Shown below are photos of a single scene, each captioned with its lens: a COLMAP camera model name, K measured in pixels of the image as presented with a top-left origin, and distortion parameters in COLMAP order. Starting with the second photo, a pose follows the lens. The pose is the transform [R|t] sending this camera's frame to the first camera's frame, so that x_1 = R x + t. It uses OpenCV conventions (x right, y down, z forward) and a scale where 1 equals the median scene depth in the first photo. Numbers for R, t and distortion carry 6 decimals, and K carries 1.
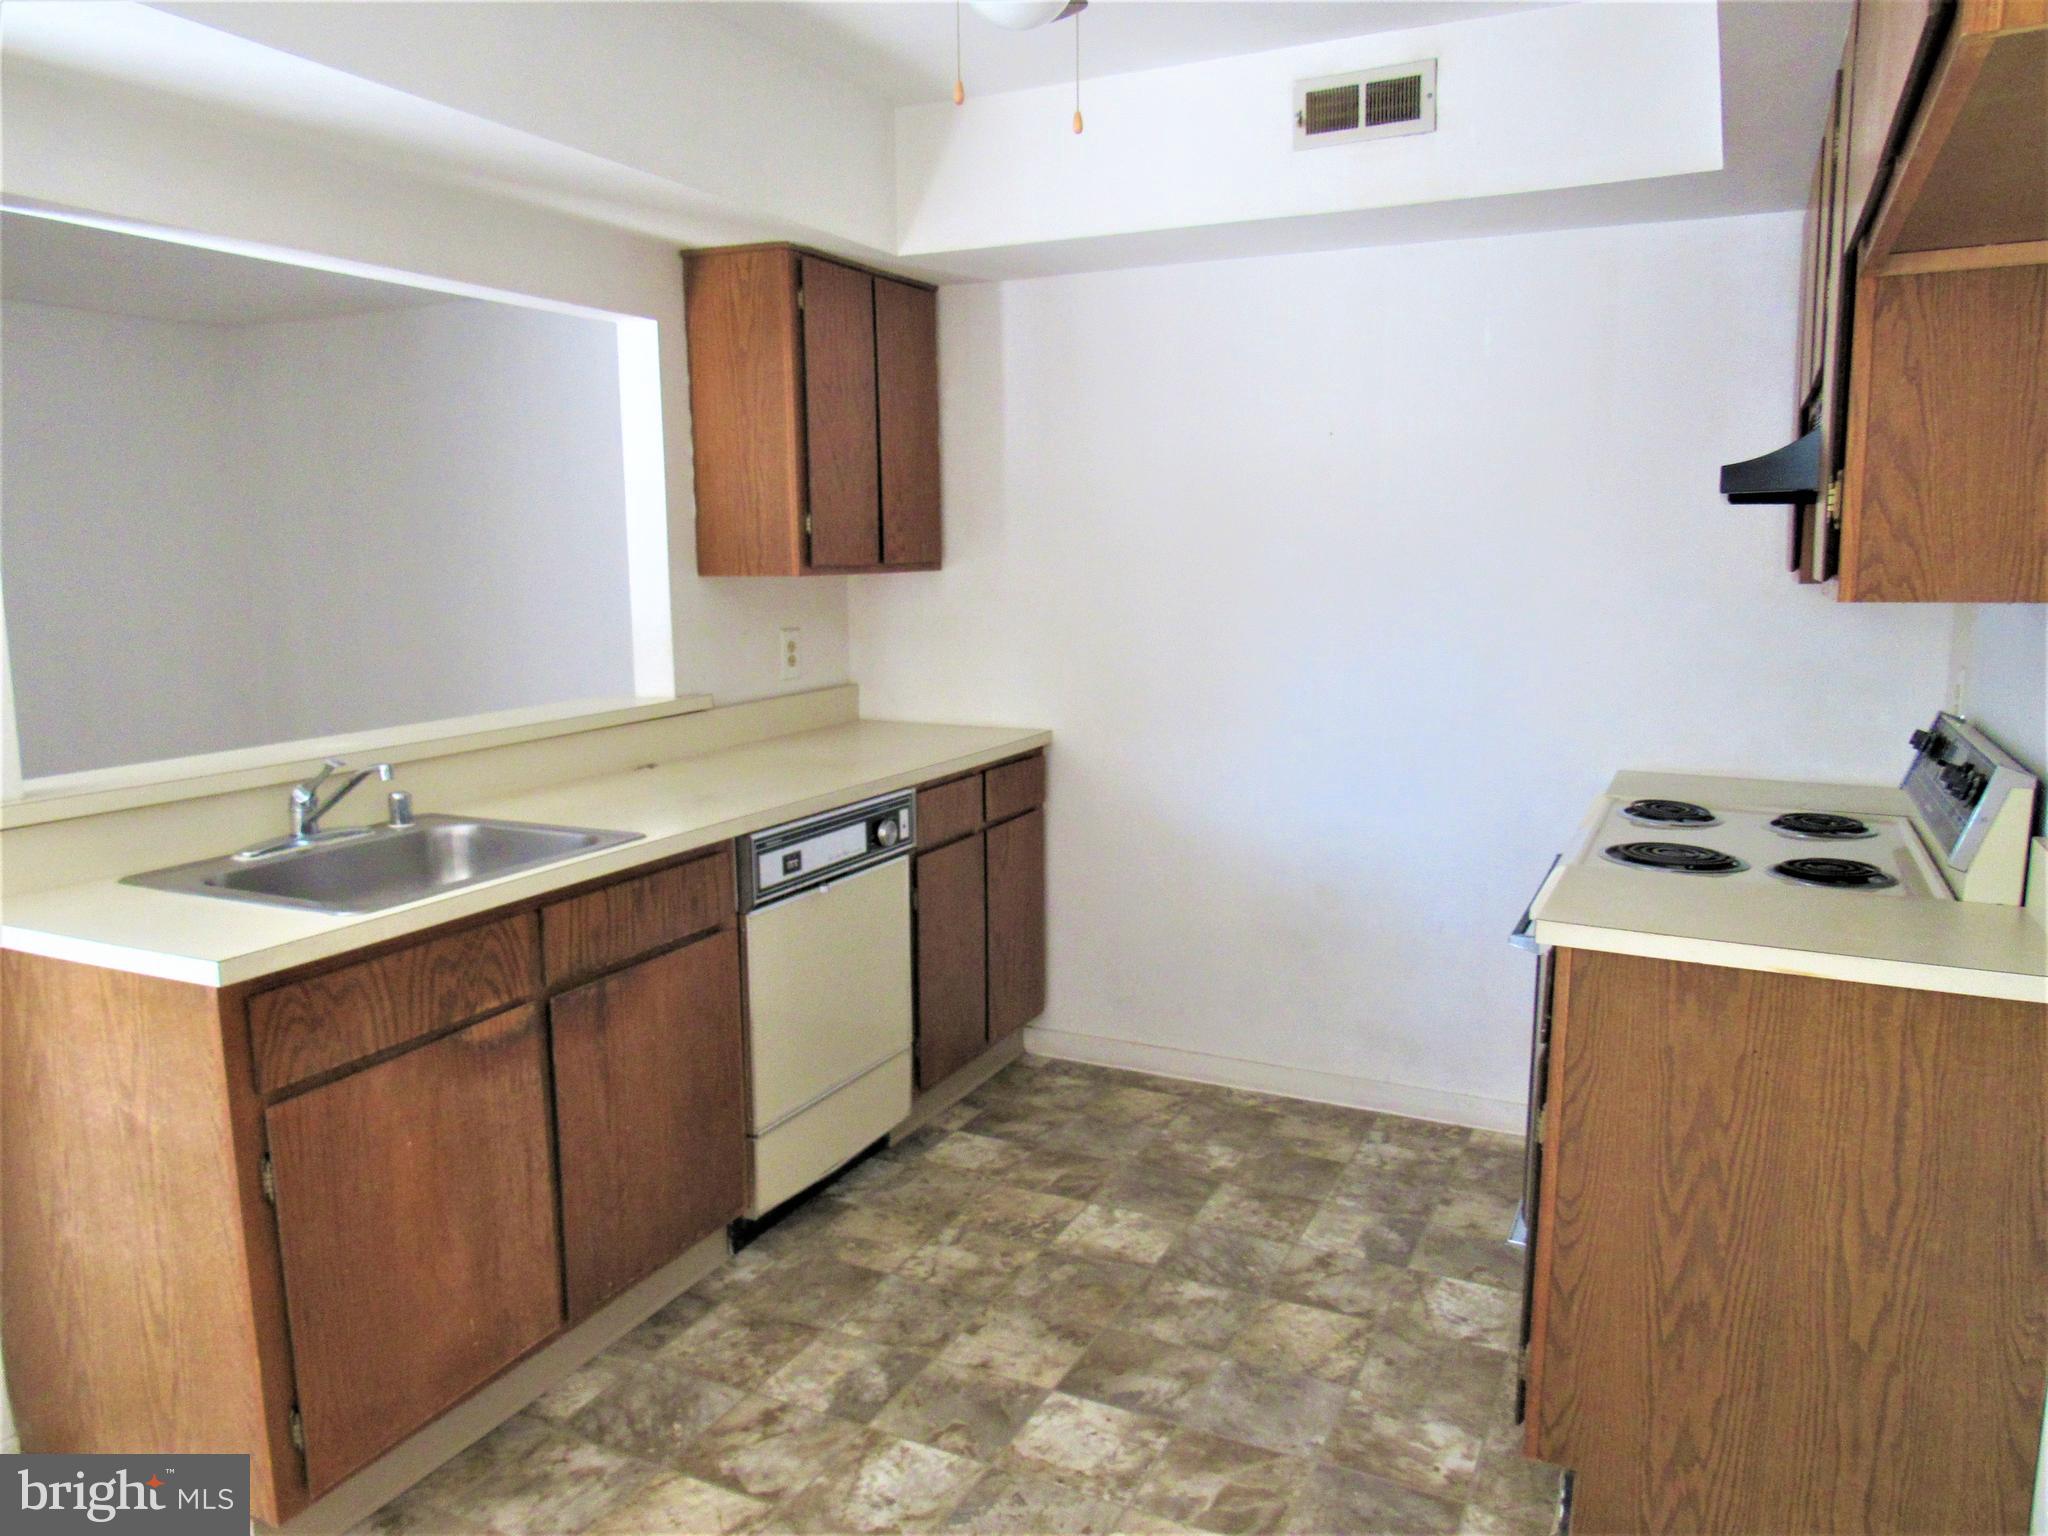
lens RADIAL K [[1461.8, 0, 1034.0], [0, 1461.8, 767.4], [0, 0, 1]] dist [-0.024857, 0.012244]
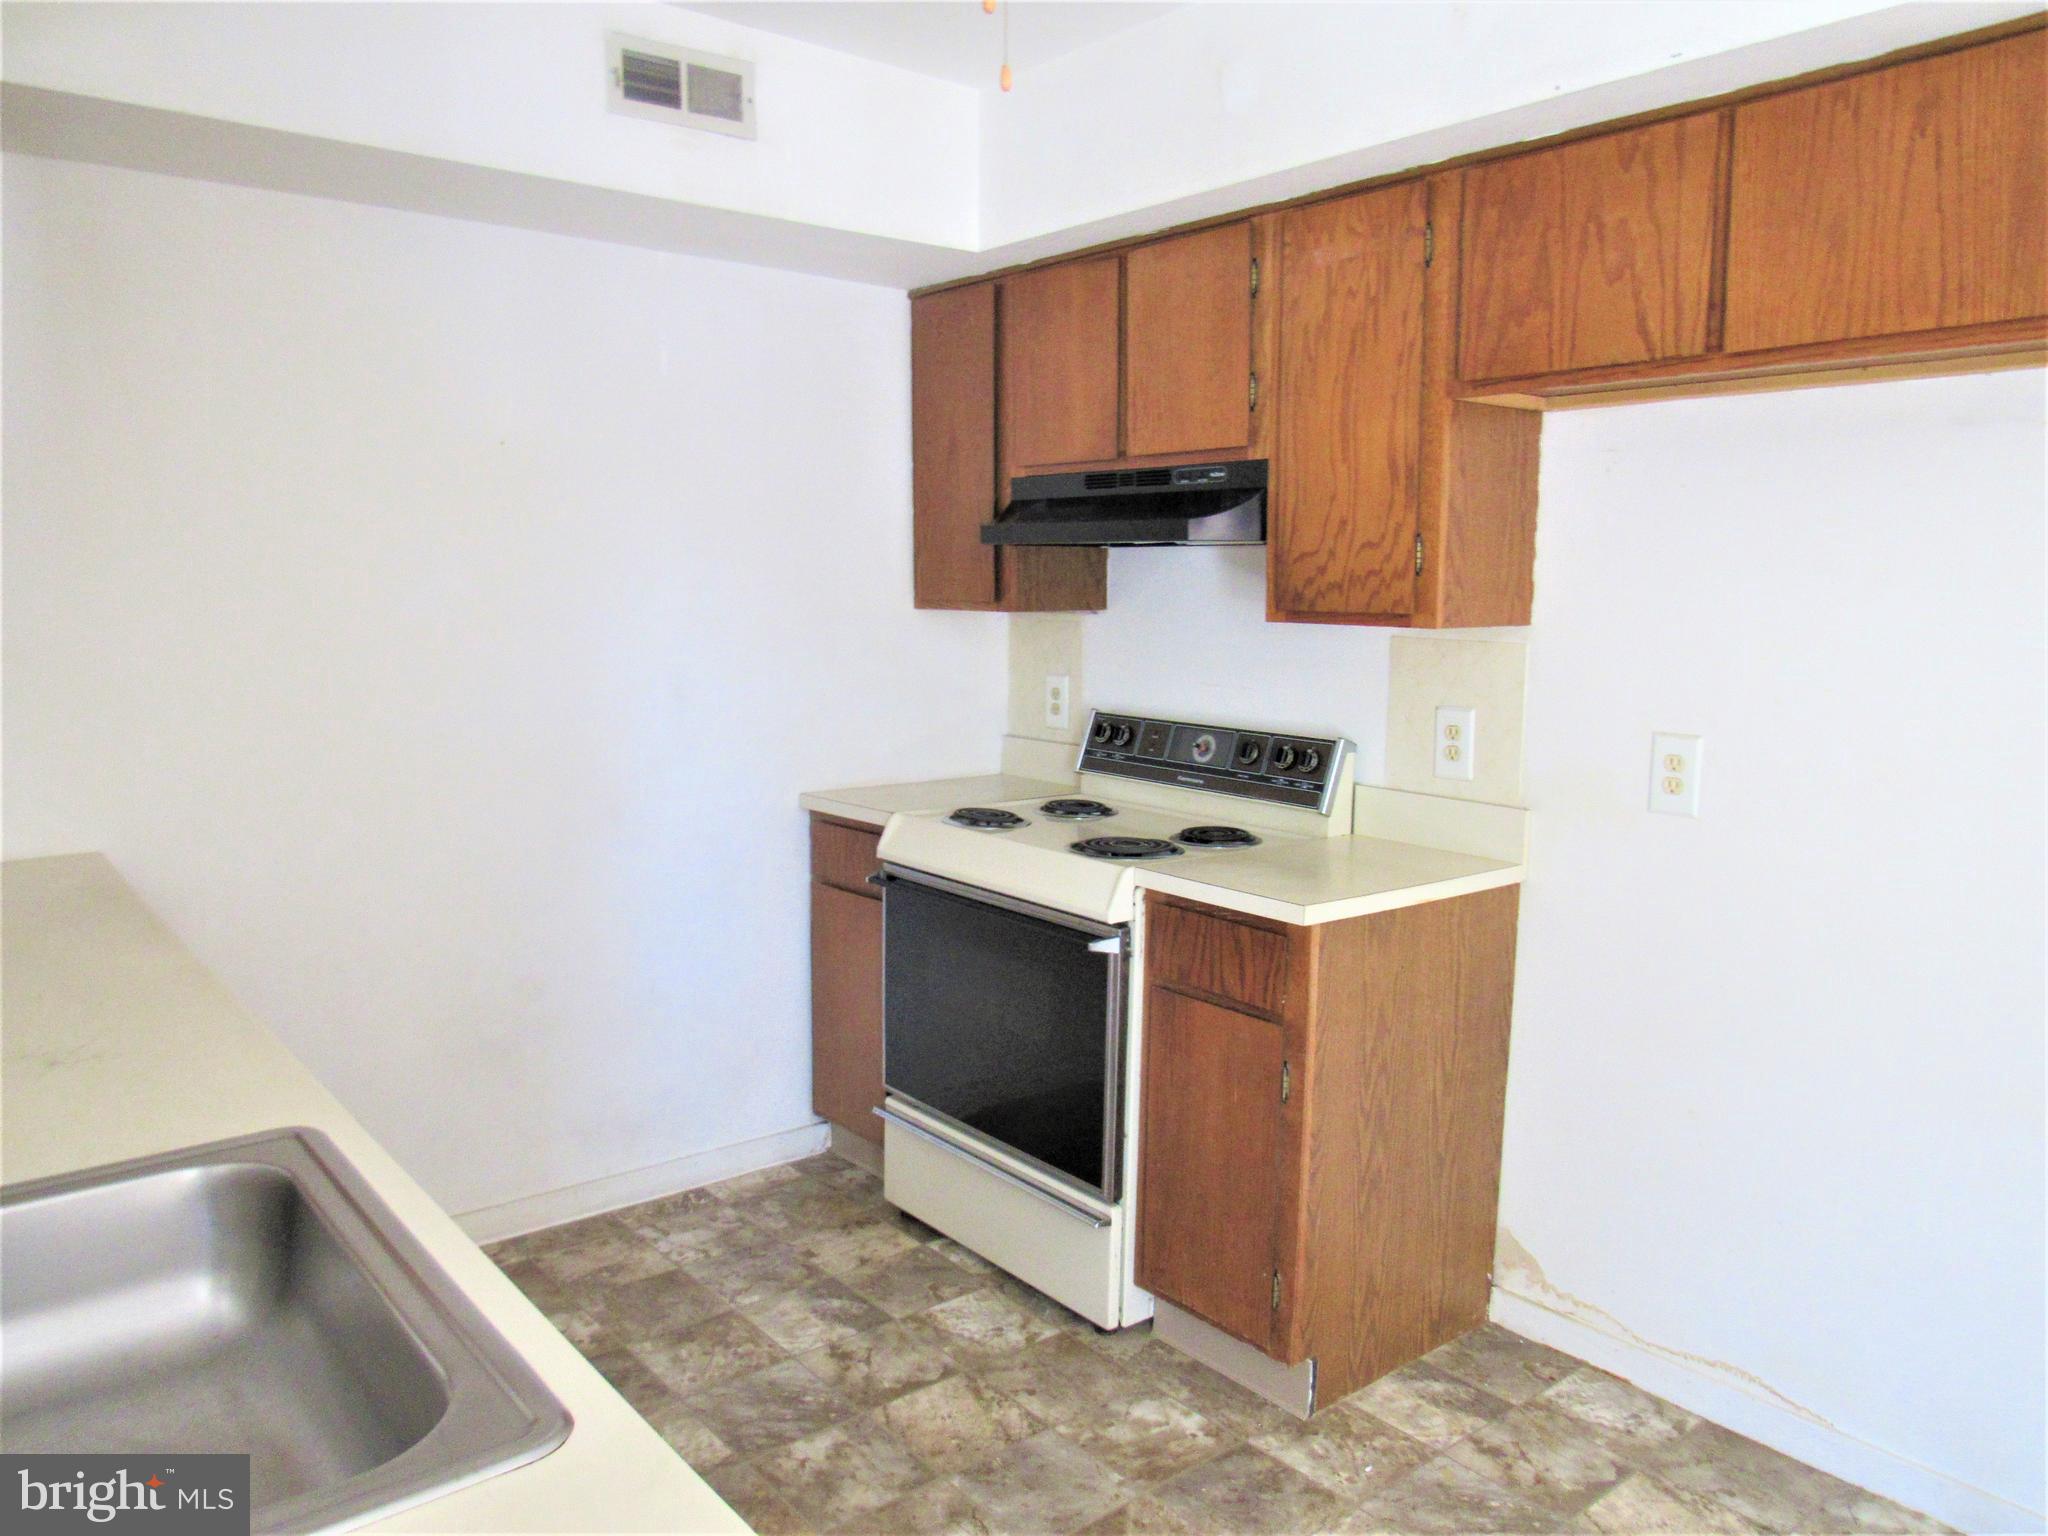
lens RADIAL K [[1461.8, 0, 1020.2], [0, 1461.8, 767.6], [0, 0, 1]] dist [-0.024857, 0.012244]
pose [[0.429457, -0.115639, 0.895653, -0.693415], [0.124860, 0.989846, 0.067931, -0.100453], [-0.894414, 0.082658, 0.439535, 0.597442]]
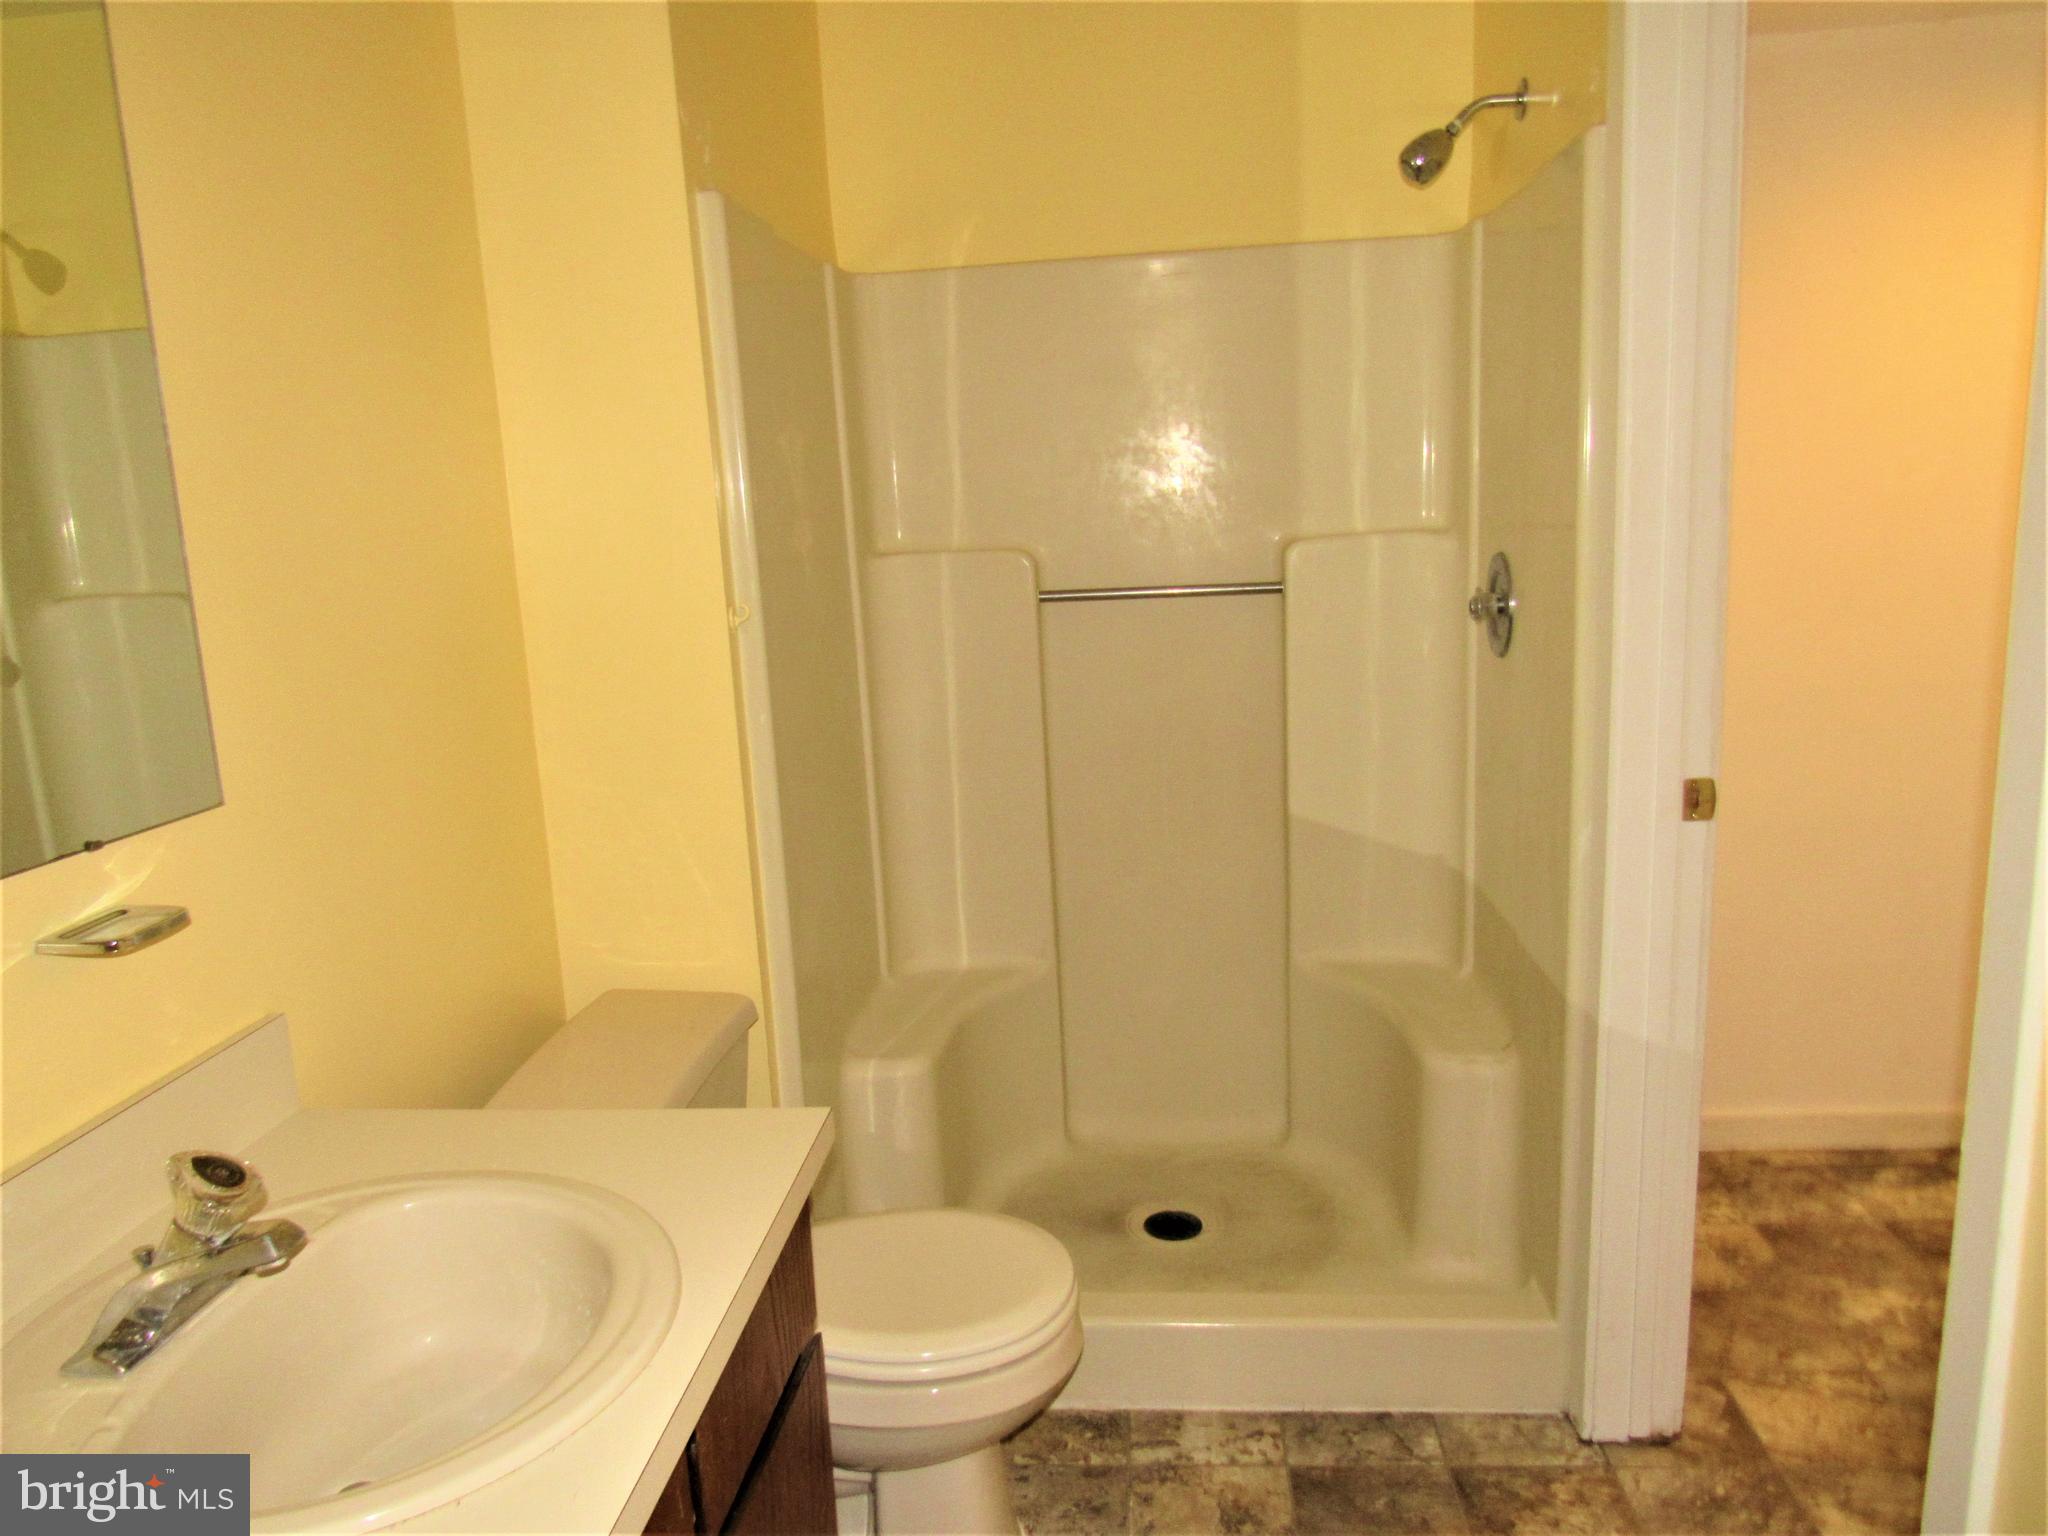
lens RADIAL K [[1461.8, 0, 1023.5], [0, 1461.8, 769.7], [0, 0, 1]] dist [-0.024857, 0.012244]
pose [[-0.350290, -0.160660, 0.922760, -0.815612], [0.200545, 0.949468, 0.241439, -0.229277], [-0.914920, 0.269628, -0.300369, 1.515402]]
